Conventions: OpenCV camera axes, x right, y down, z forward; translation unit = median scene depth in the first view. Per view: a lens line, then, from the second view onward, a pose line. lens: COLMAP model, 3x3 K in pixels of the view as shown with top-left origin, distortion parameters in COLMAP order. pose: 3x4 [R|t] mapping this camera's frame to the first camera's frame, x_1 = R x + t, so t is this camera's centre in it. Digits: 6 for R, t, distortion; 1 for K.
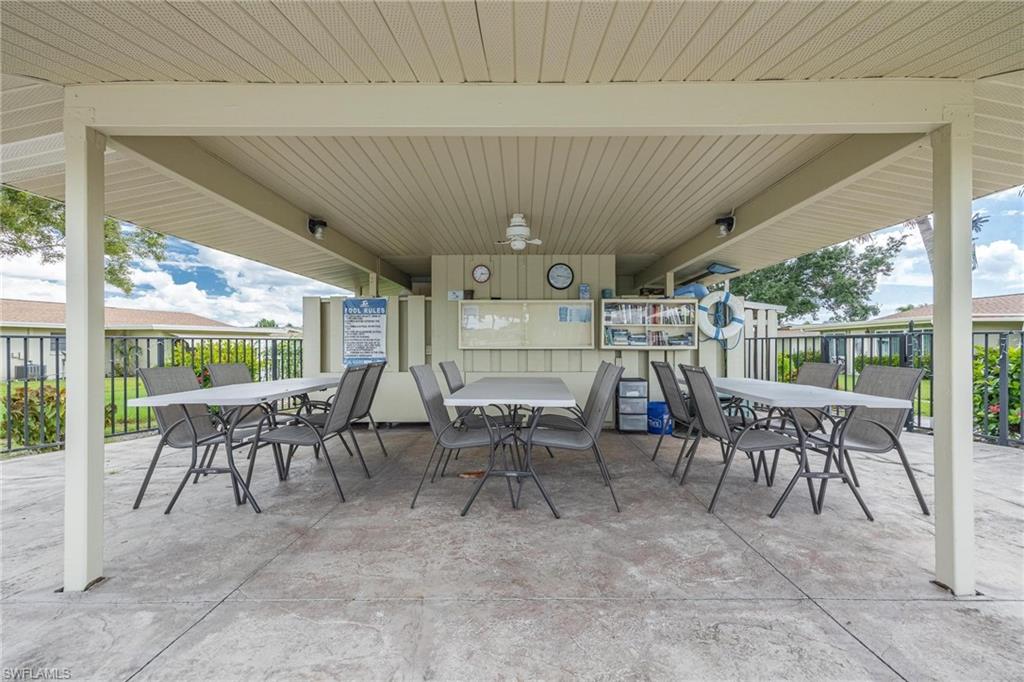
lens RADIAL K [[415.0, 0, 513.5], [0, 415.0, 346.4], [0, 0, 1]] dist [-0.000363, -0.000029]
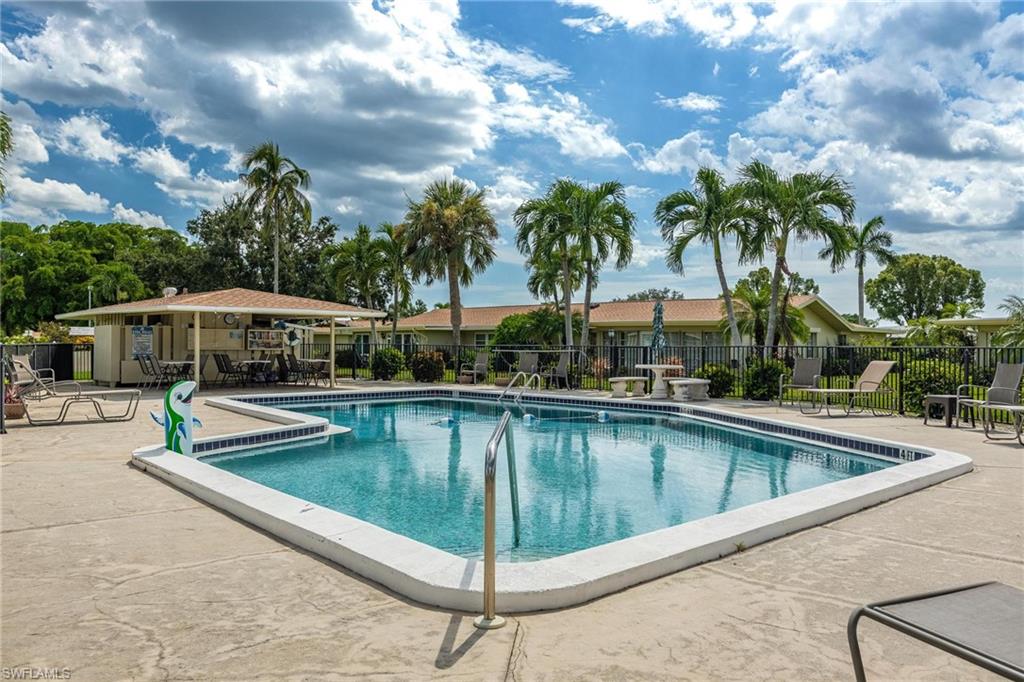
lens RADIAL K [[790.5, 0, 512.0], [0, 790.5, 340.4], [0, 0, 1]] dist [-0.000738, -0.000155]
pose [[0.715681, 0.001975, 0.698424, -1.963646], [-0.005369, 0.999982, 0.002674, -0.070068], [-0.698407, -0.005664, 0.715679, -3.499594]]
